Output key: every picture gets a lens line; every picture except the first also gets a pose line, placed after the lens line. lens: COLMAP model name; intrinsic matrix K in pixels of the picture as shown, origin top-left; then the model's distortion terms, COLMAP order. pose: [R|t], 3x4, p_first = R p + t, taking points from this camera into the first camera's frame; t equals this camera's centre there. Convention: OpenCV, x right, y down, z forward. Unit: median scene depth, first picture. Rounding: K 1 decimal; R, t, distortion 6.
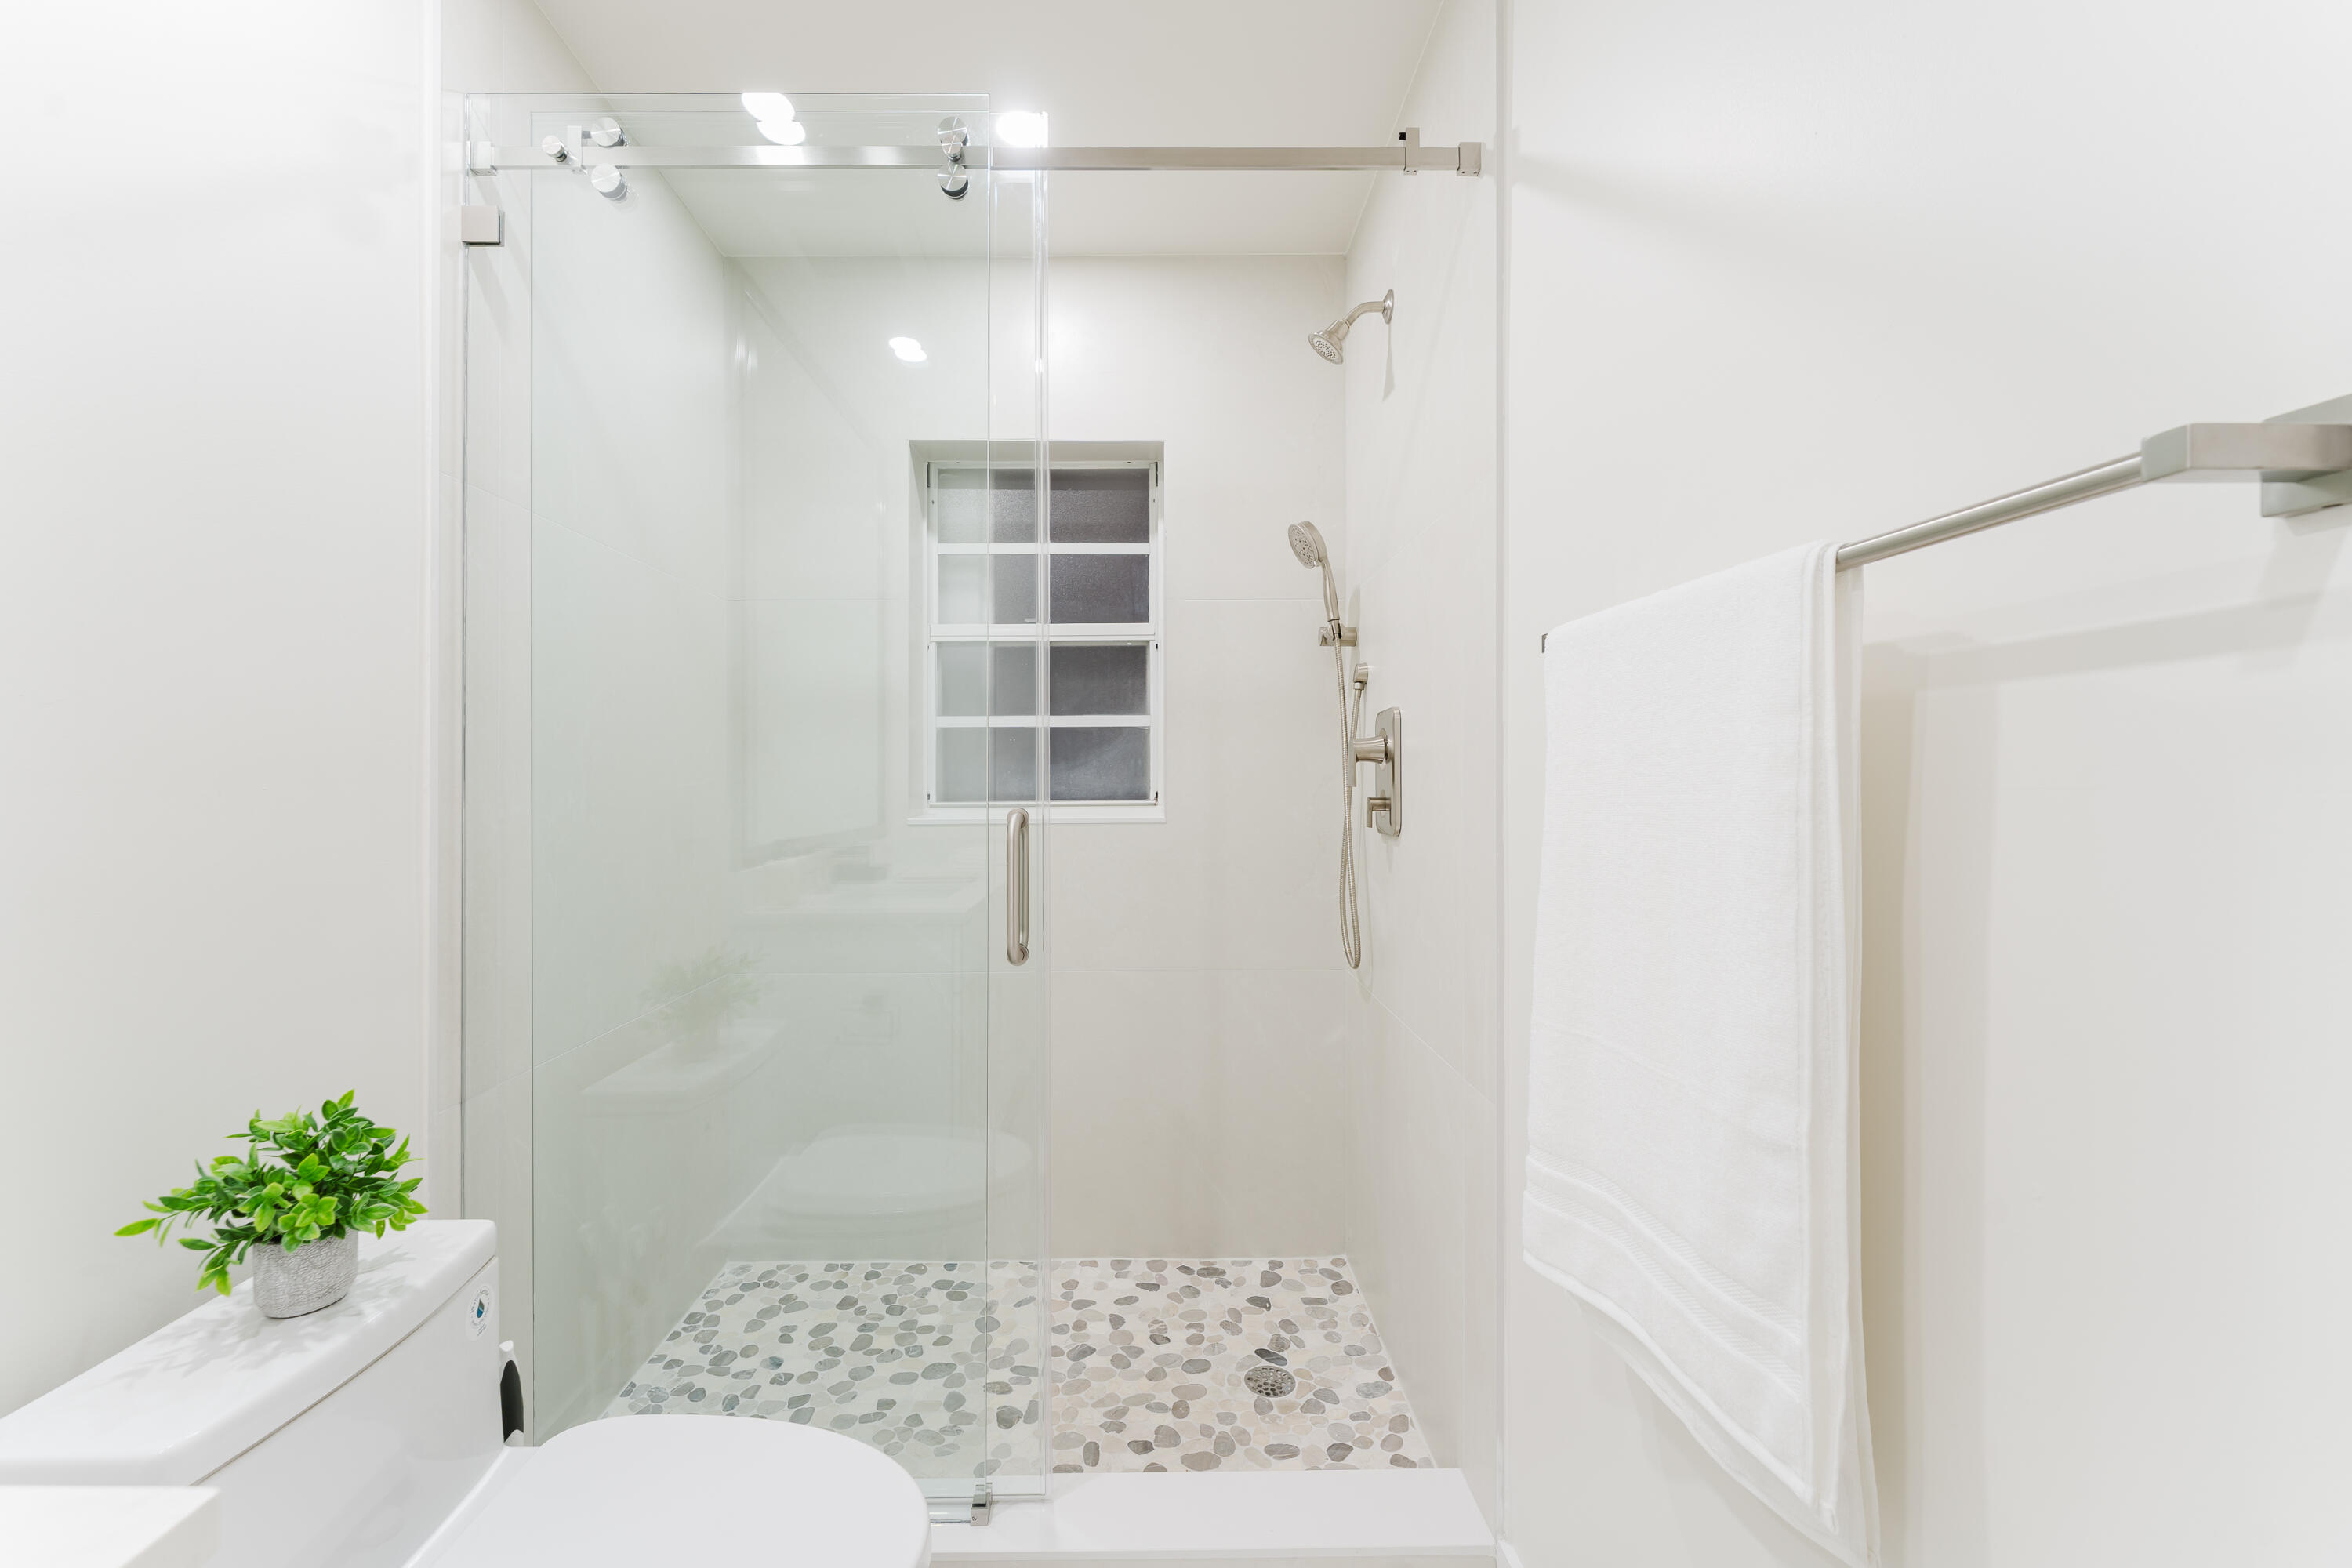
lens RADIAL K [[947.4, 0, 1122.6], [0, 947.4, 758.0], [0, 0, 1]] dist [0.000175, 0.000004]
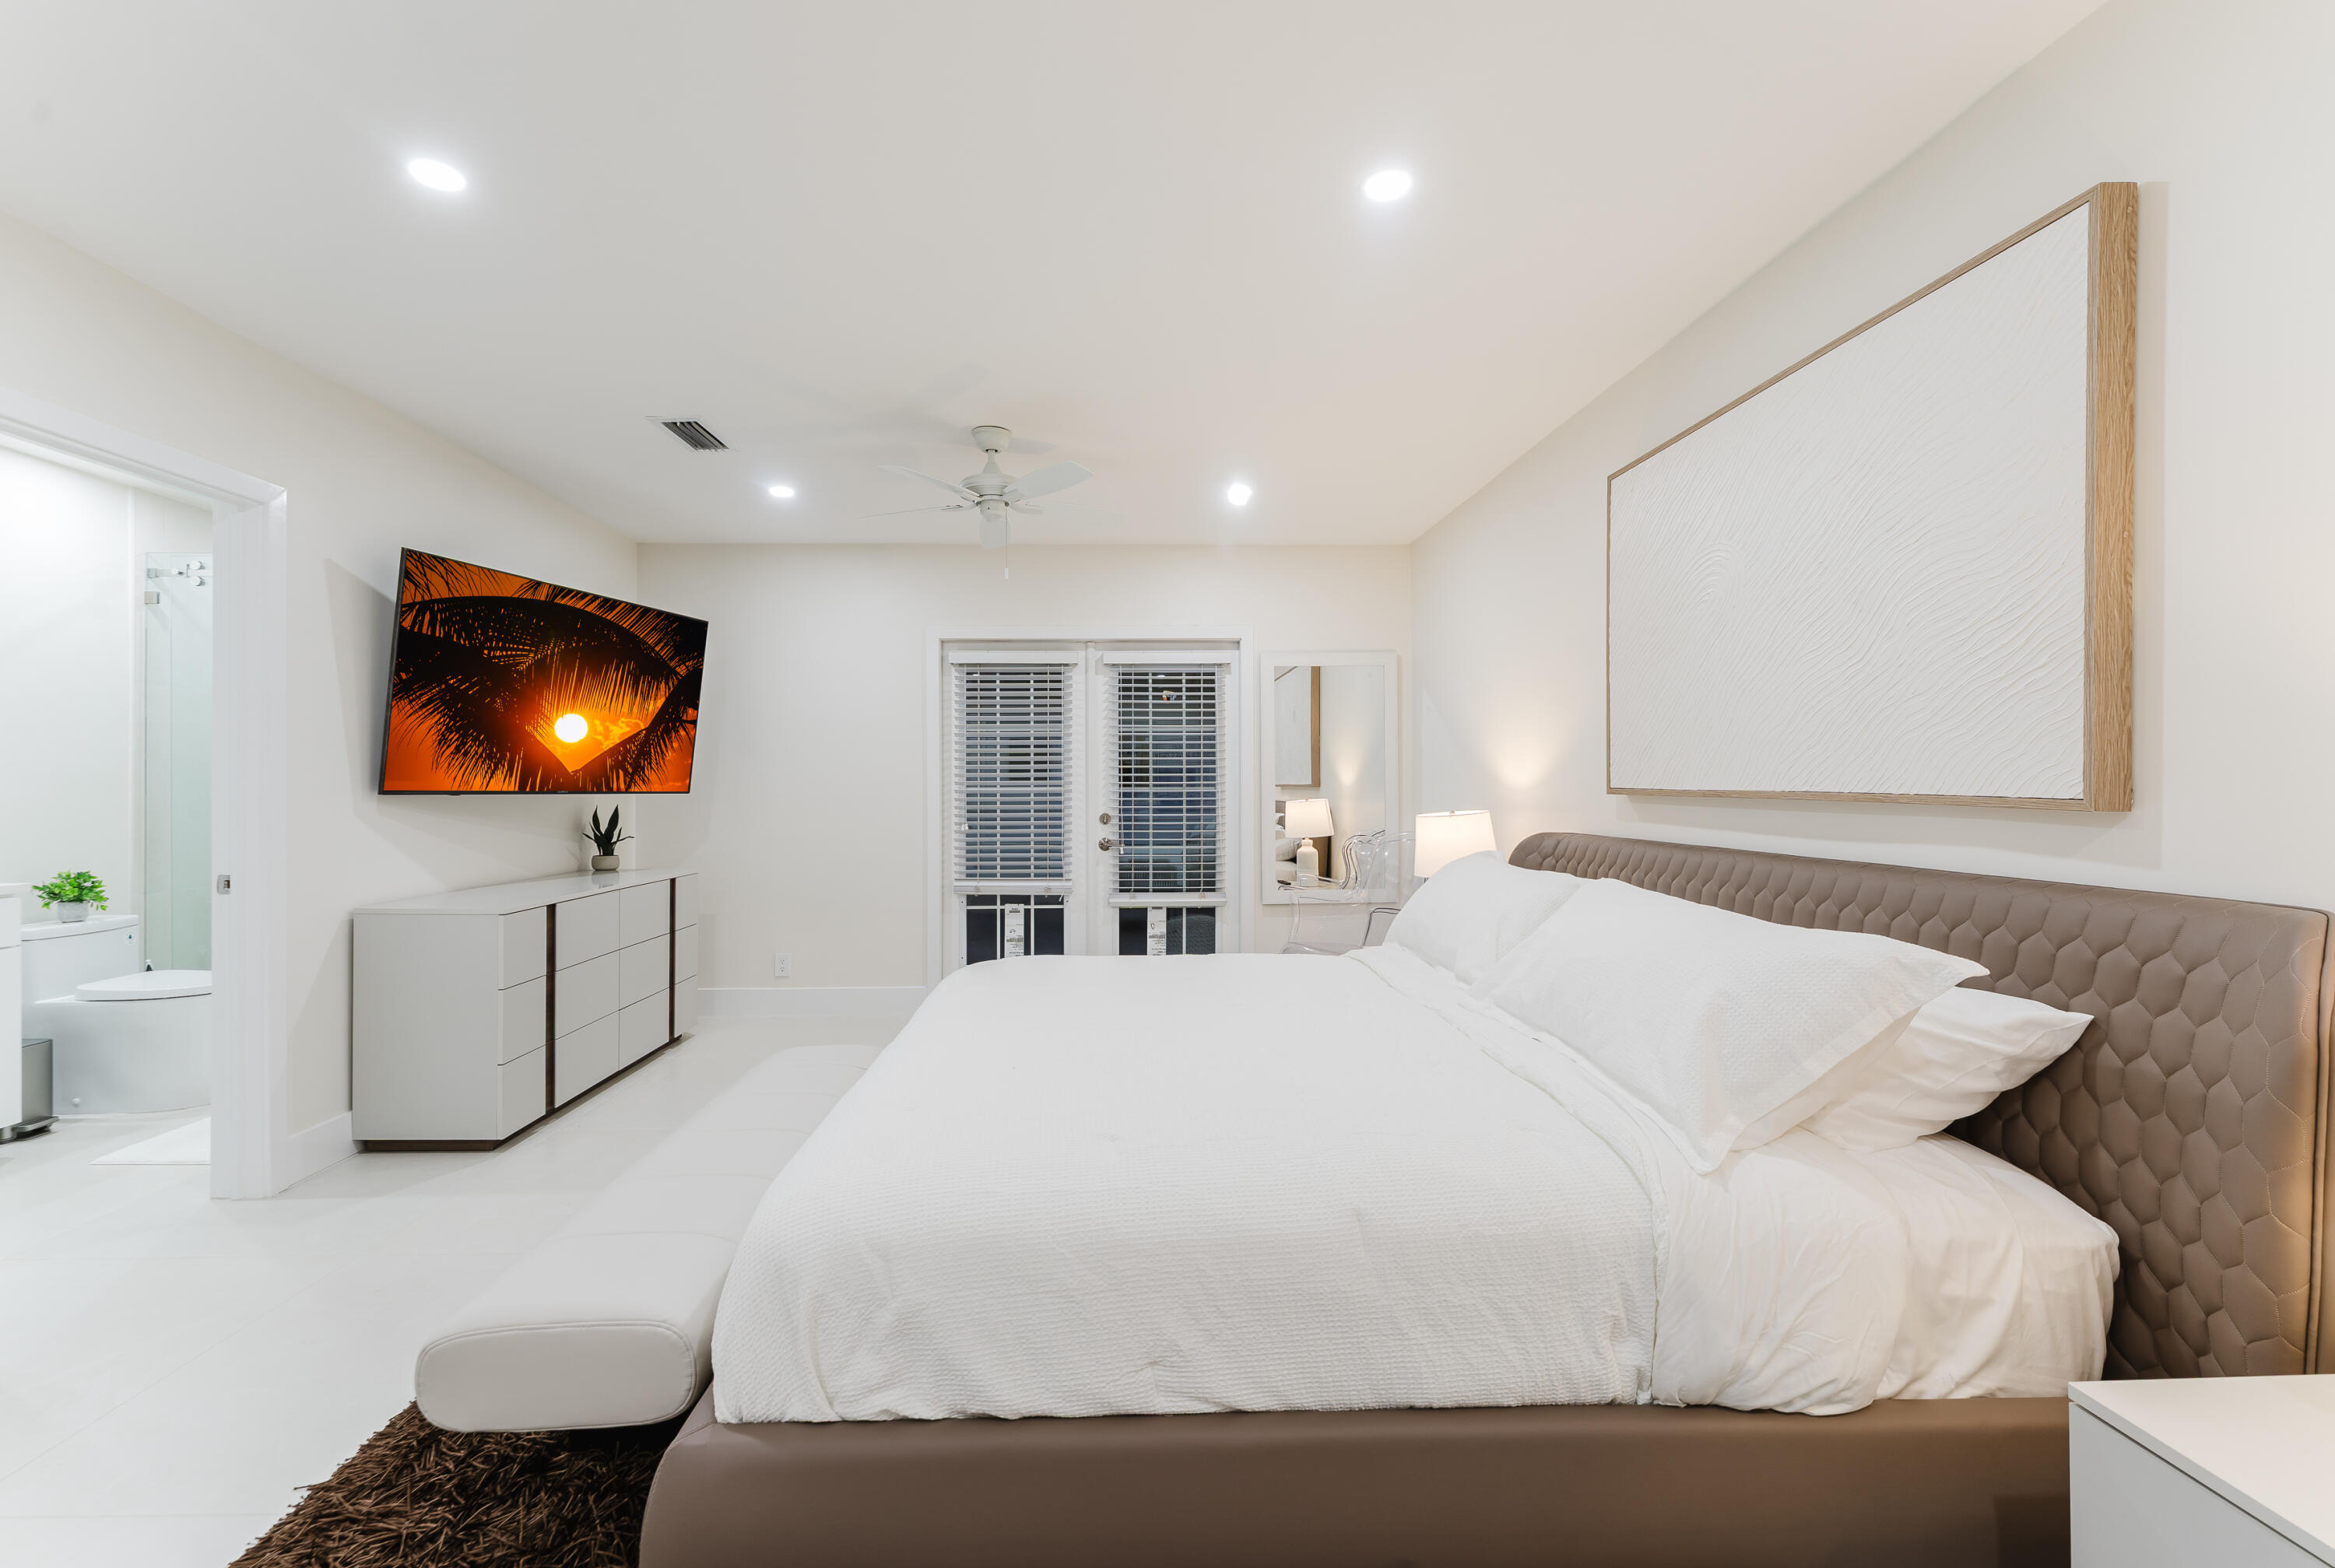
lens RADIAL K [[940.5, 0, 1116.7], [0, 940.5, 779.4], [0, 0, 1]] dist [0.000175, 0.000004]
pose [[0.999860, 0.004689, 0.016065, 1.741181], [-0.004768, 0.999977, 0.004824, -0.014229], [-0.016042, -0.004900, 0.999859, -1.513134]]
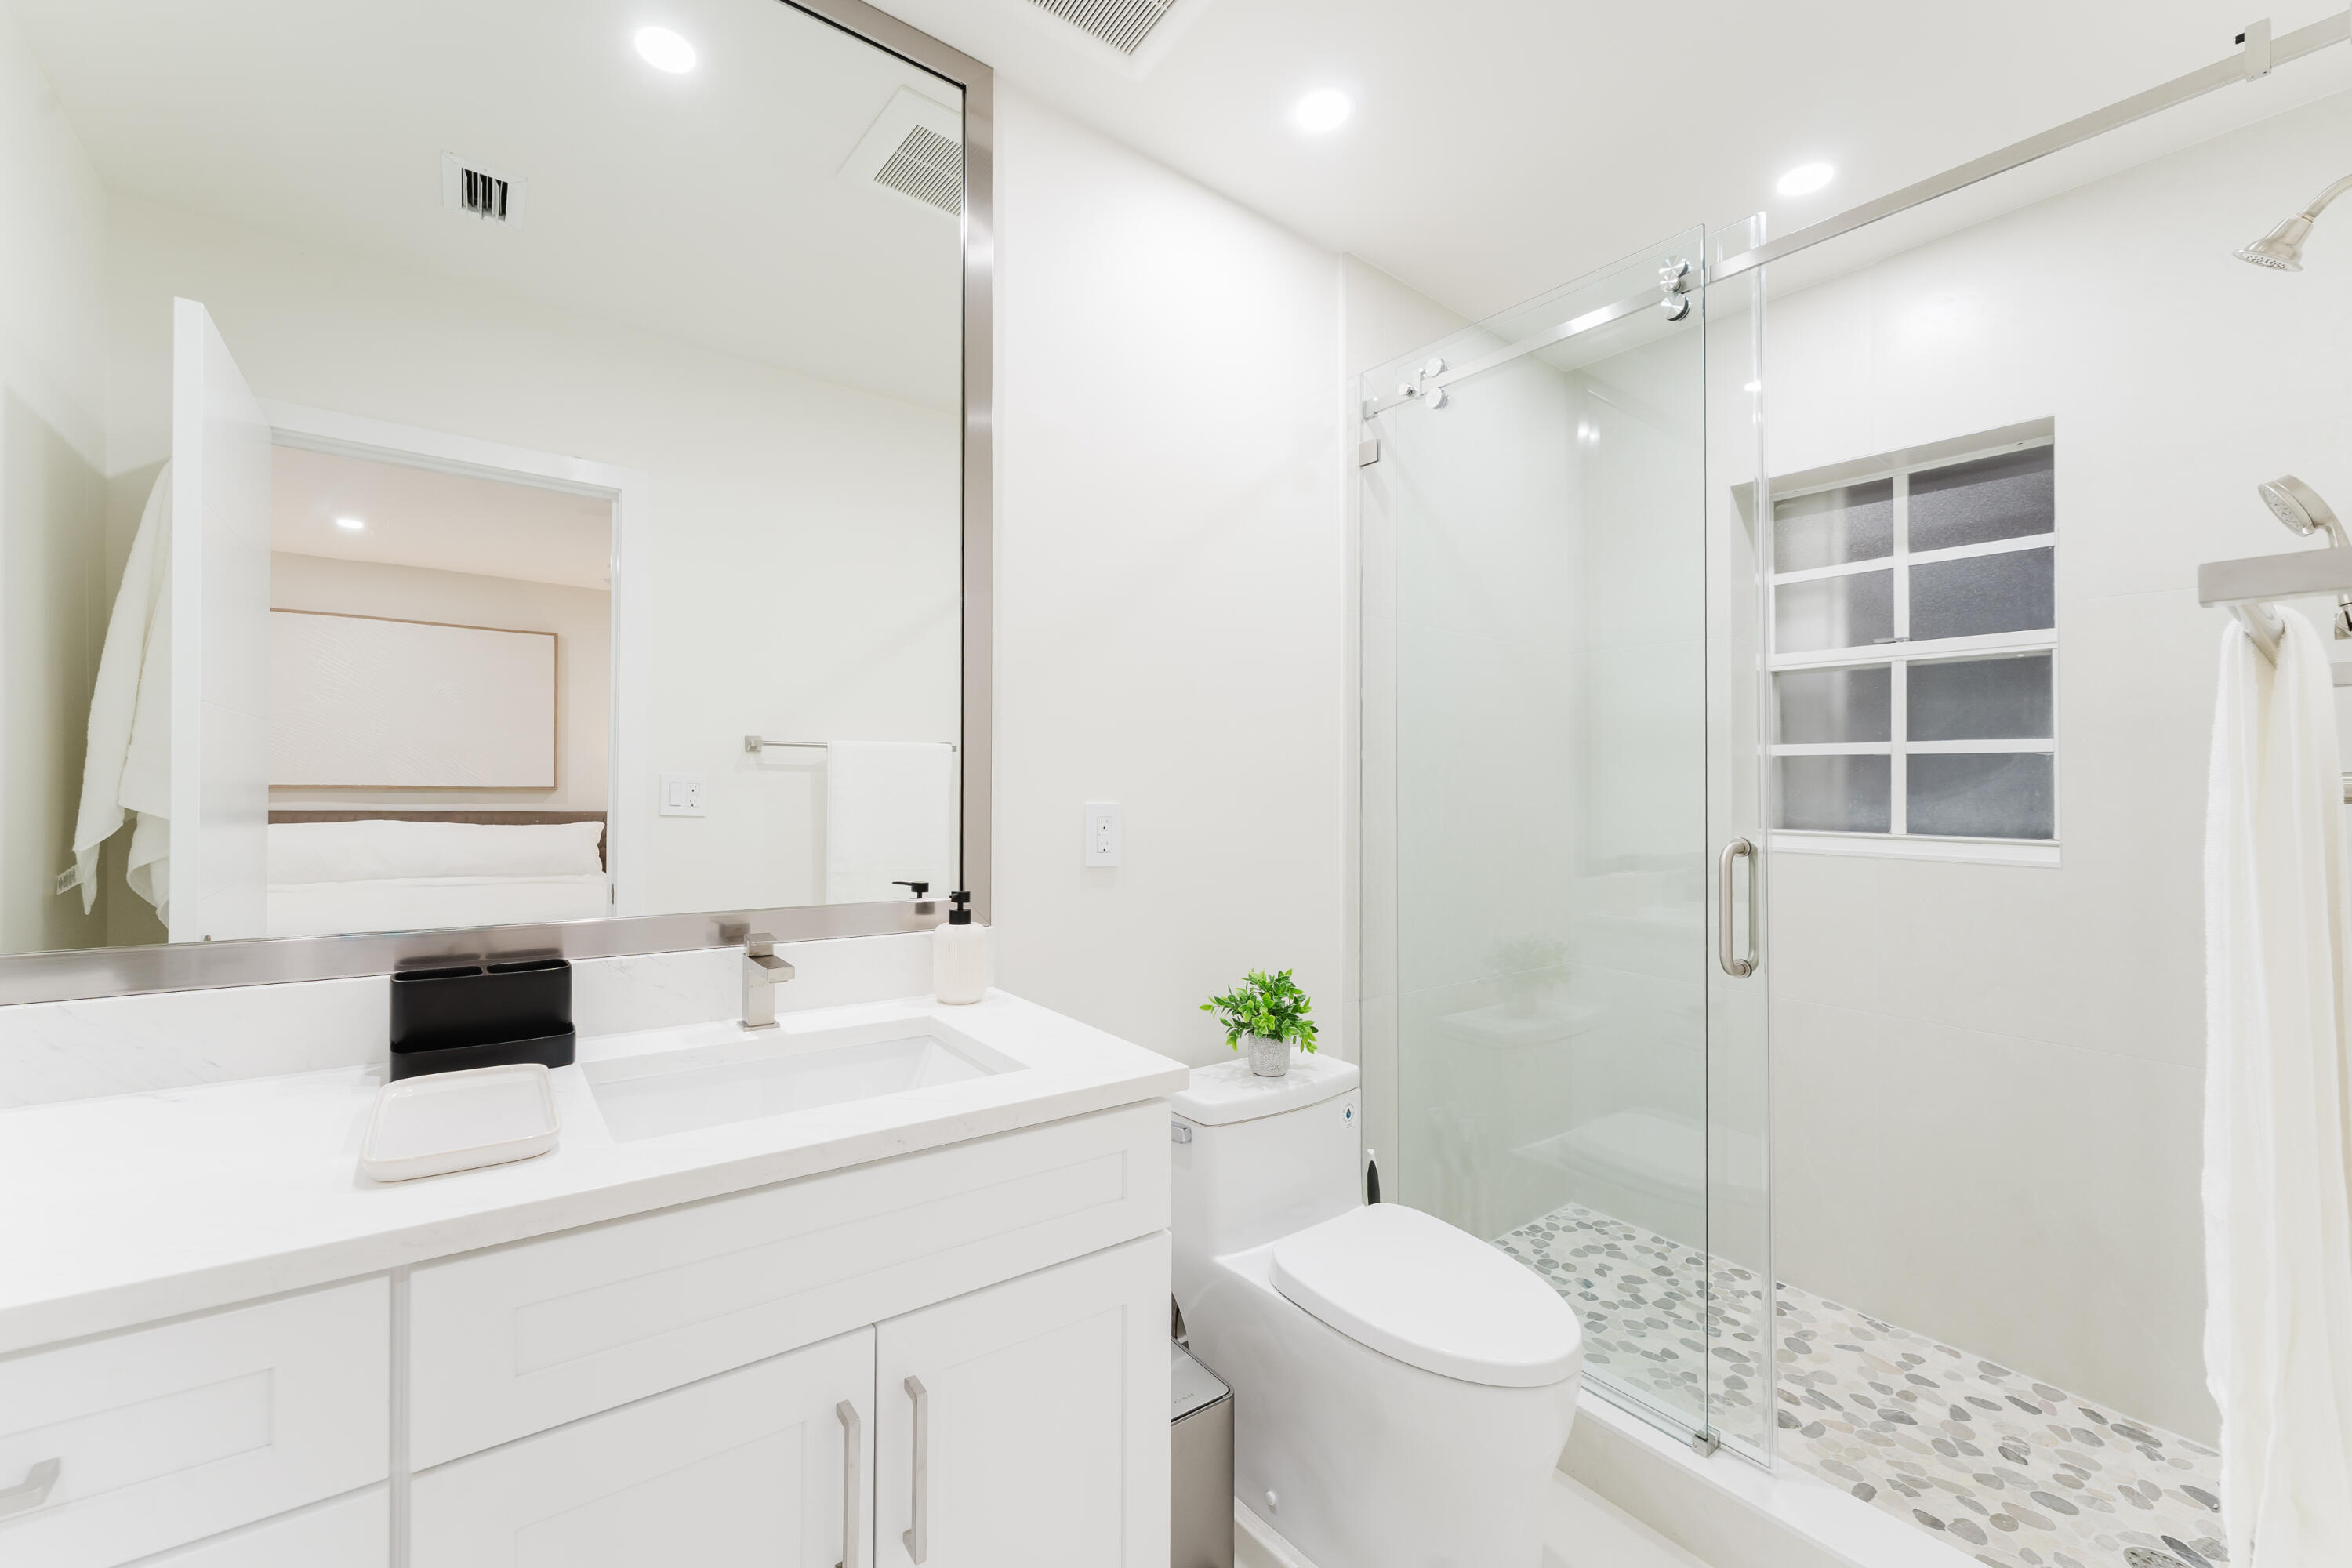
lens RADIAL K [[947.4, 0, 1149.4], [0, 947.4, 762.5], [0, 0, 1]] dist [0.000175, 0.000004]
pose [[0.583277, -0.004136, -0.812263, 0.300361], [-0.003130, 0.999968, -0.007339, -0.019230], [0.812267, 0.006823, 0.583246, -0.170602]]
